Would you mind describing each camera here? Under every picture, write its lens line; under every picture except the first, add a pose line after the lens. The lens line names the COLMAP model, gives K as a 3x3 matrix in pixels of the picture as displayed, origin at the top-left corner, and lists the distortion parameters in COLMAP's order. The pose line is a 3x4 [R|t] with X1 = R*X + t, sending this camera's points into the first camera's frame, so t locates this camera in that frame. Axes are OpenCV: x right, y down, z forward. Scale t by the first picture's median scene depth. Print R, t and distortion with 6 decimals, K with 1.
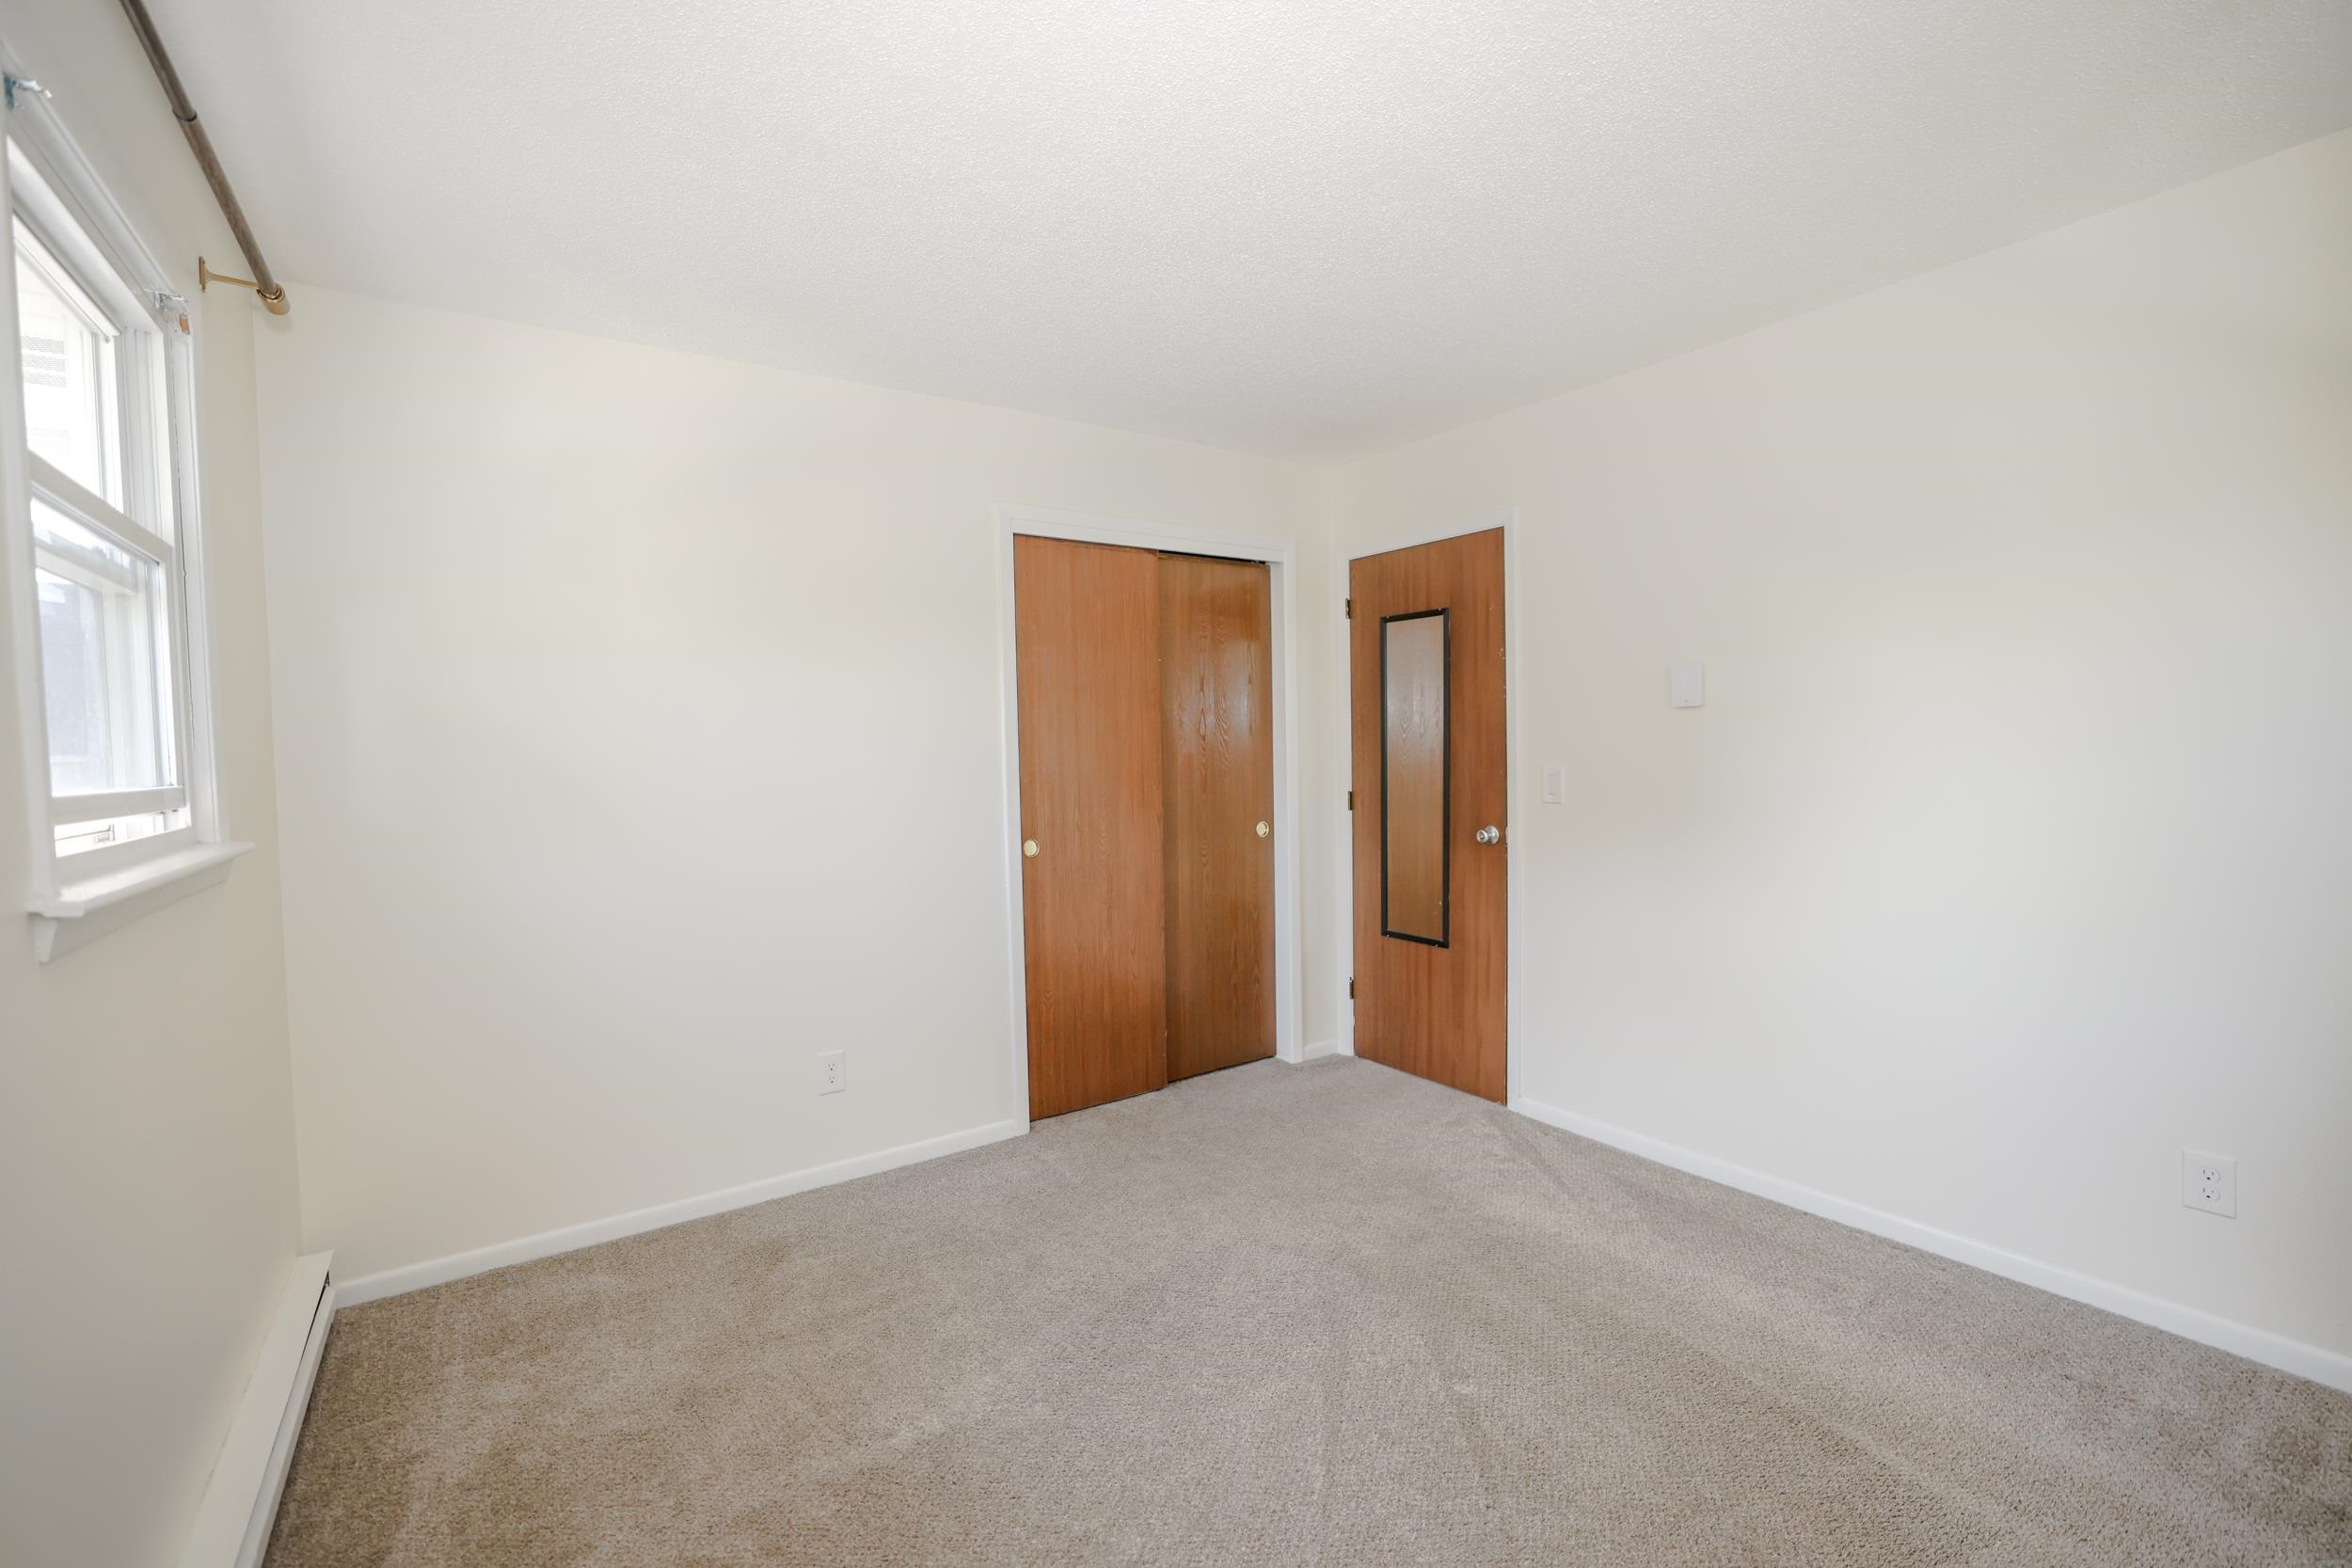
lens RADIAL K [[1018.2, 0, 1174.4], [0, 1018.2, 786.5], [0, 0, 1]] dist [-0.036770, 0.000881]
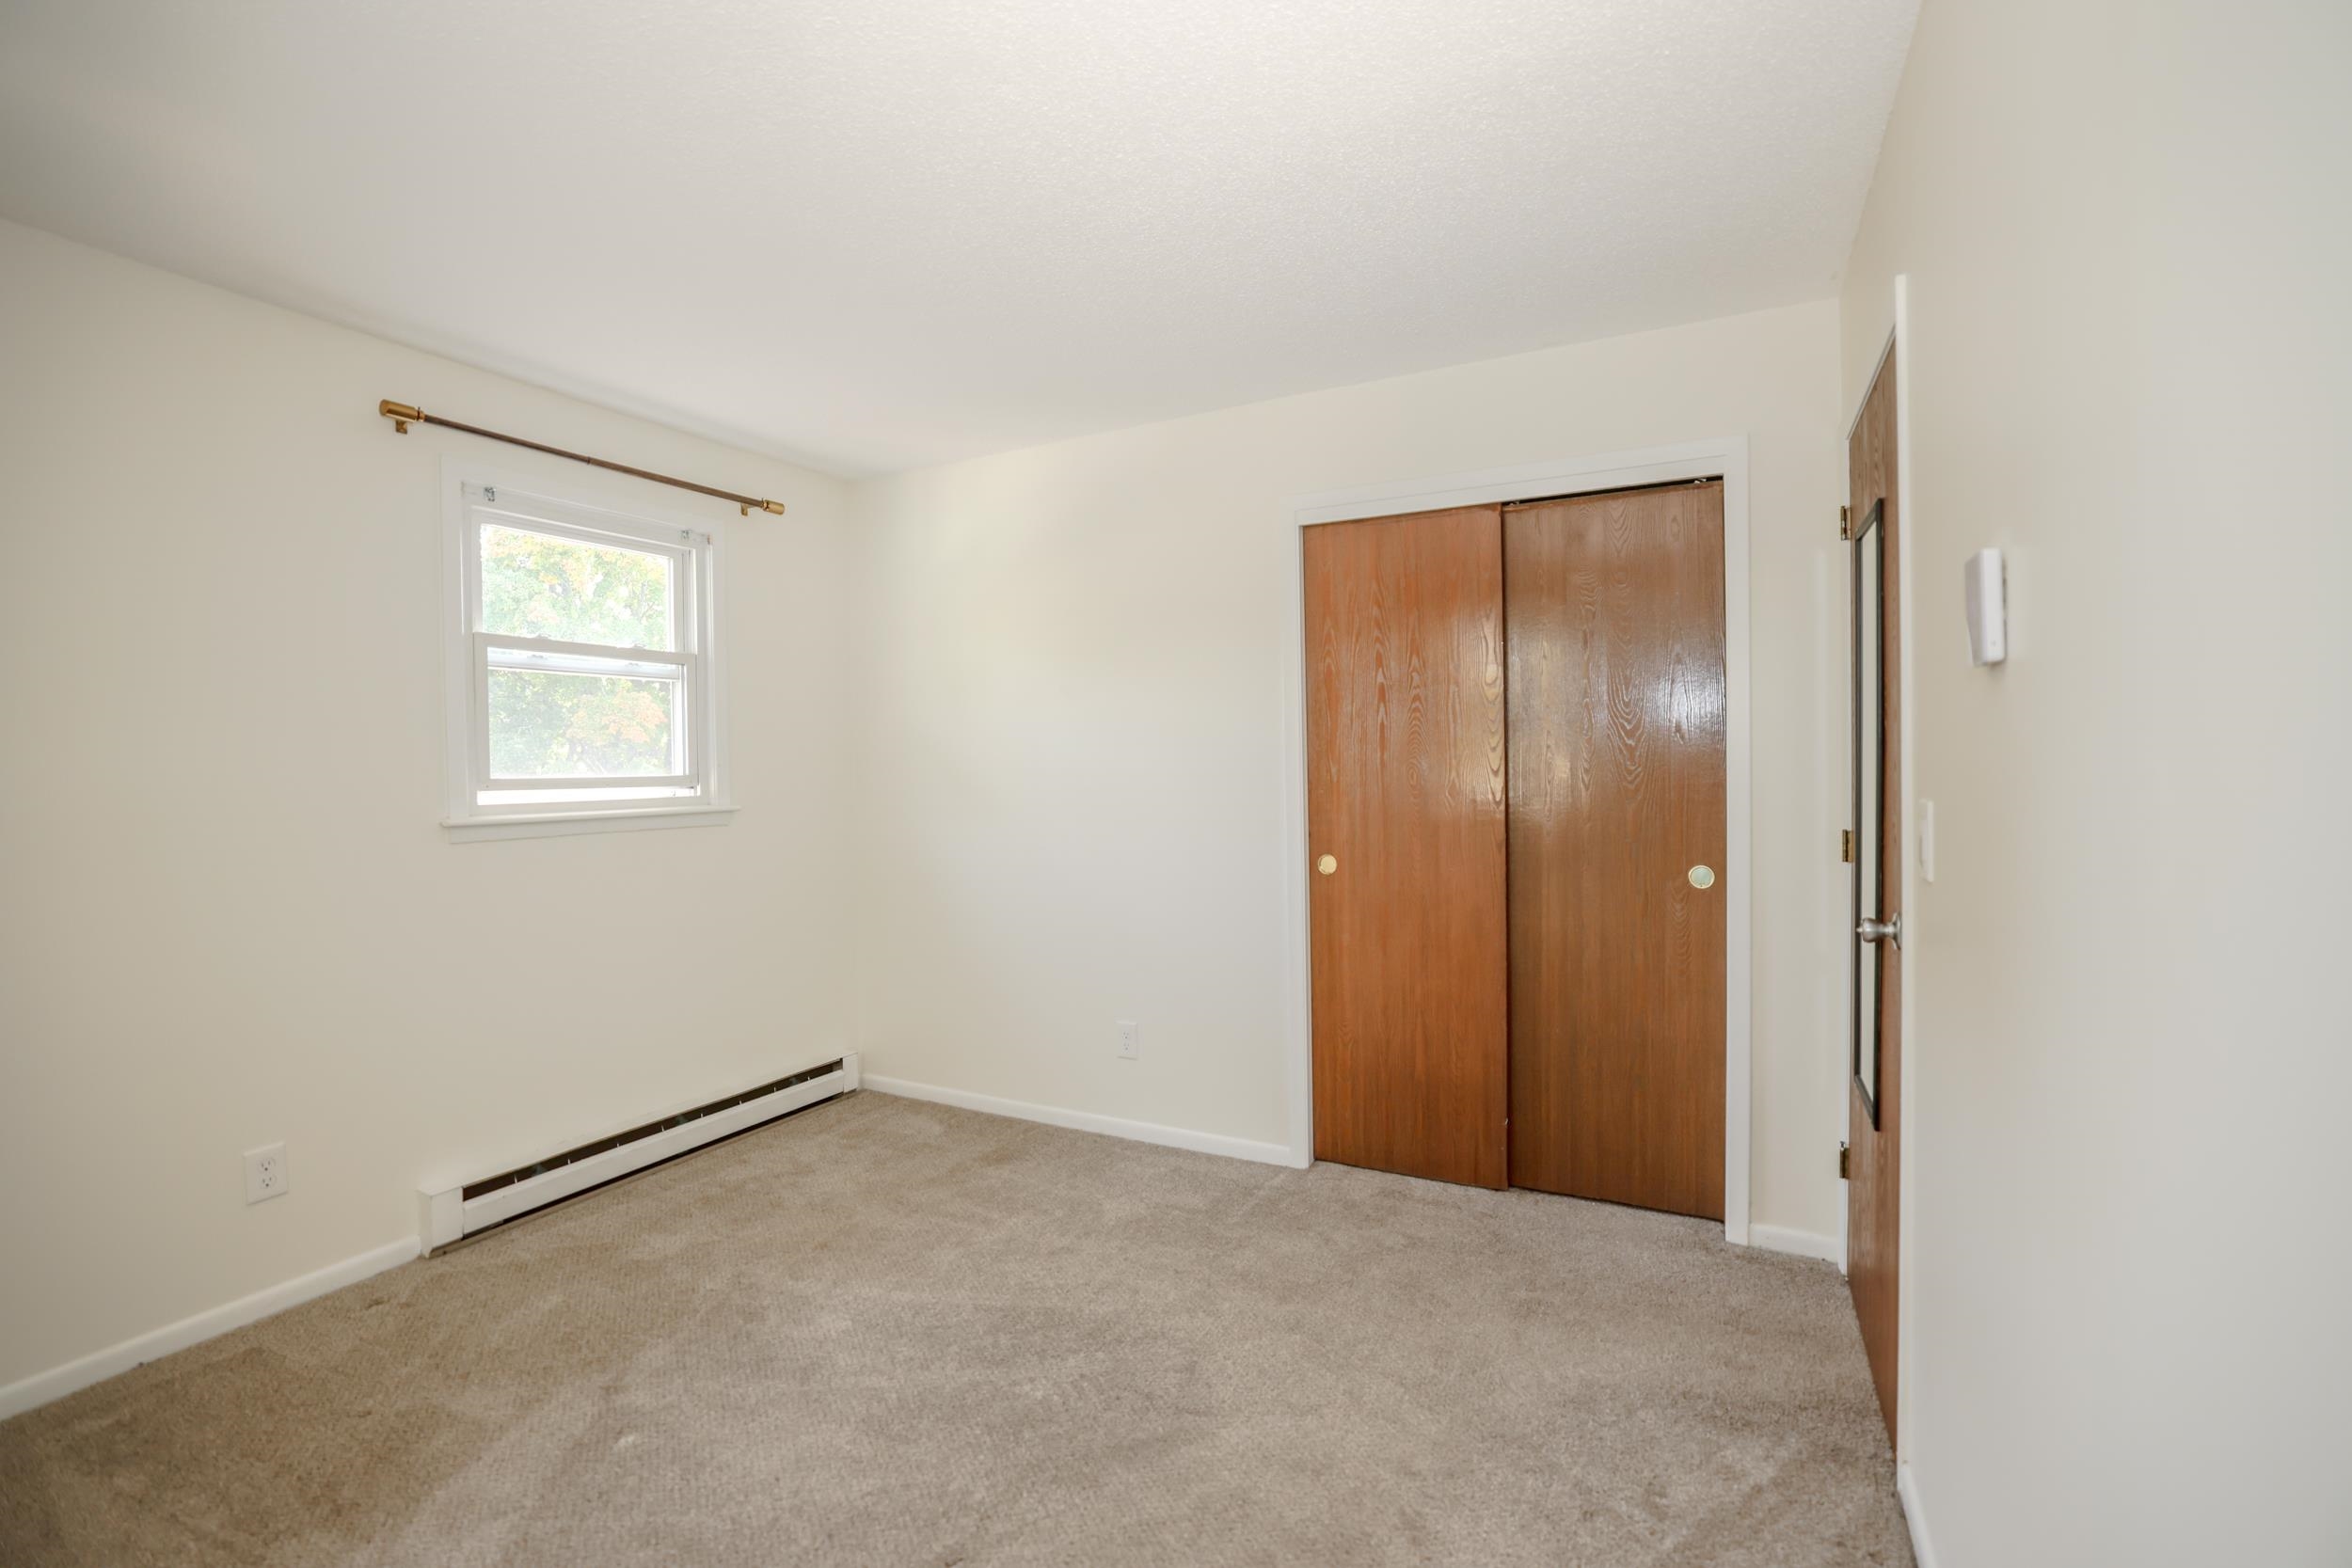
lens RADIAL K [[1018.2, 0, 1186.9], [0, 1018.2, 778.3], [0, 0, 1]] dist [-0.036770, 0.000881]
pose [[0.456084, 0.028168, -0.889491, 0.609098], [-0.030346, 0.999410, 0.016089, -0.027320], [0.889419, 0.019655, 0.456670, 0.461243]]
